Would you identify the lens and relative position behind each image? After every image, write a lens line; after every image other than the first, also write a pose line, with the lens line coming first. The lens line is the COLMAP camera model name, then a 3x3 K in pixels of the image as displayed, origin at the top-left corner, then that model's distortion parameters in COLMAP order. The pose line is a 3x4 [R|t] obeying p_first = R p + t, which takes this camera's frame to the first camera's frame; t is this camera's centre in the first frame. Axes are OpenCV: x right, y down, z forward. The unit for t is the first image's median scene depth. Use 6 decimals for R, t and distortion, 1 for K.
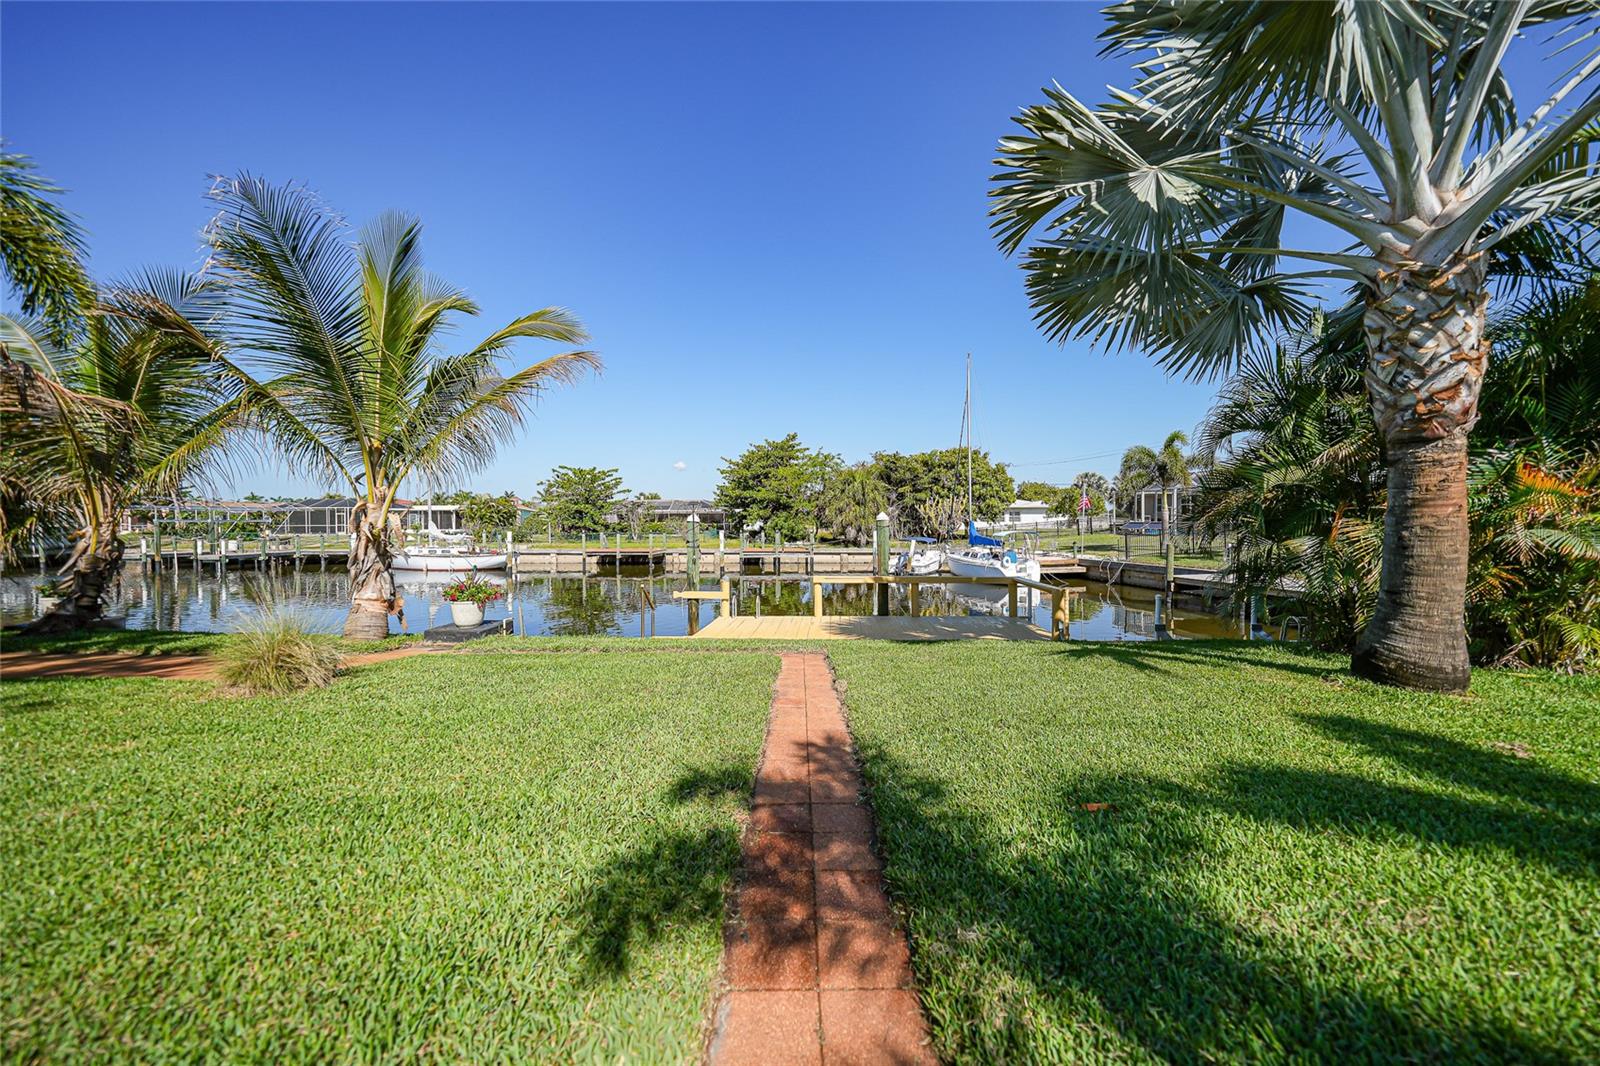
lens RADIAL K [[555.5, 0, 801.4], [0, 555.5, 529.3], [0, 0, 1]] dist [-0.029338, 0.007345]
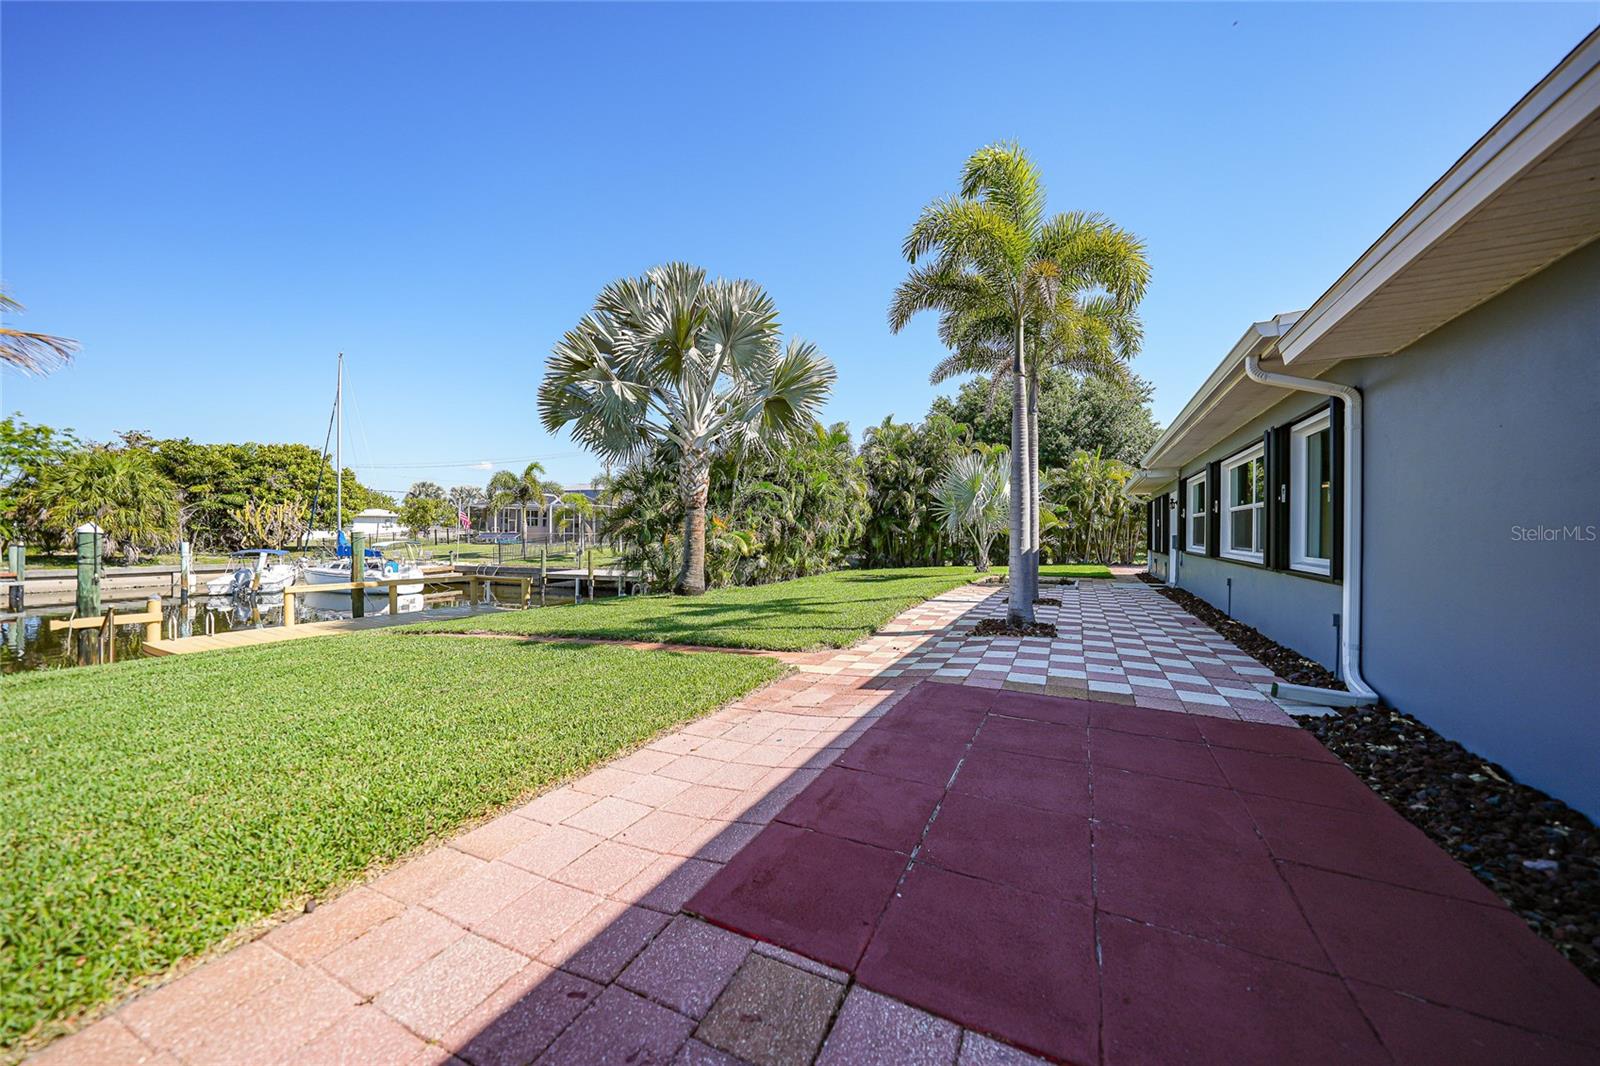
lens RADIAL K [[555.5, 0, 801.4], [0, 555.5, 529.3], [0, 0, 1]] dist [-0.029338, 0.007345]
pose [[0.441895, 0.011797, 0.896989, -0.131100], [0.004180, 0.999876, -0.015210, -0.000419], [-0.897057, 0.010471, 0.441790, -0.085173]]
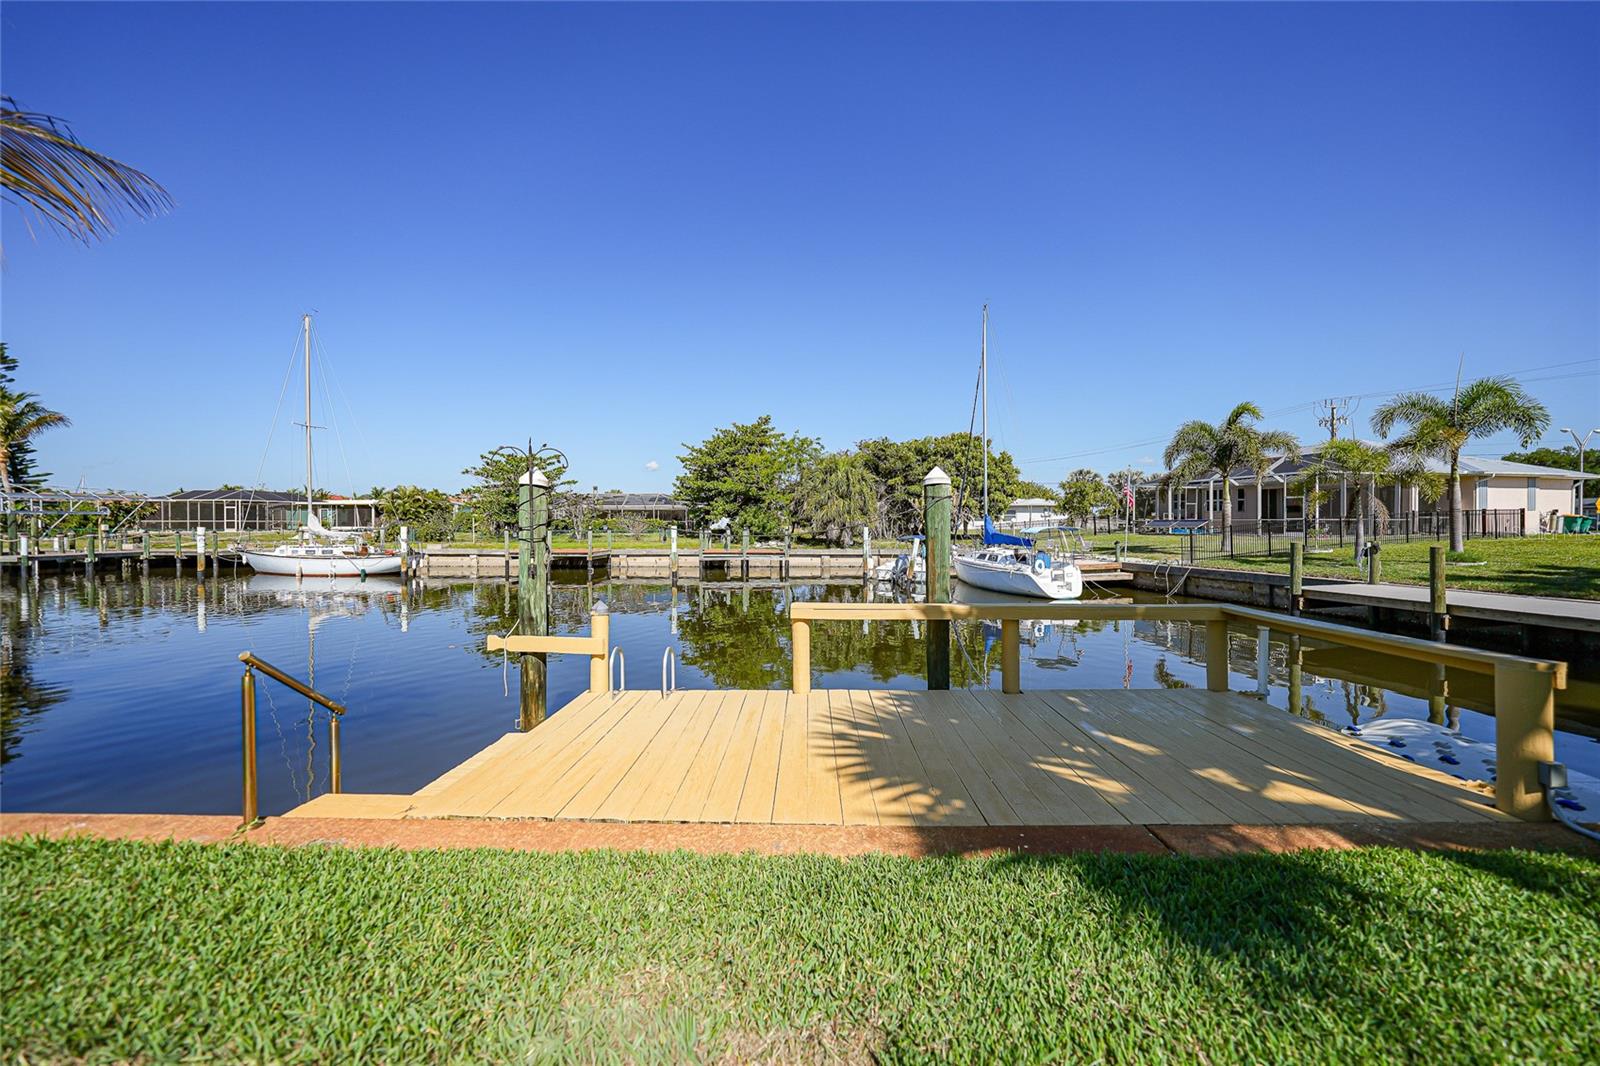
lens RADIAL K [[559.1, 0, 800.0], [0, 559.1, 533.0], [0, 0, 1]] dist [-0.027964, 0.006666]
pose [[0.999077, 0.003835, 0.042782, 0.002350], [-0.003946, 0.999989, 0.002498, 0.007380], [-0.042772, -0.002665, 0.999081, 0.155010]]
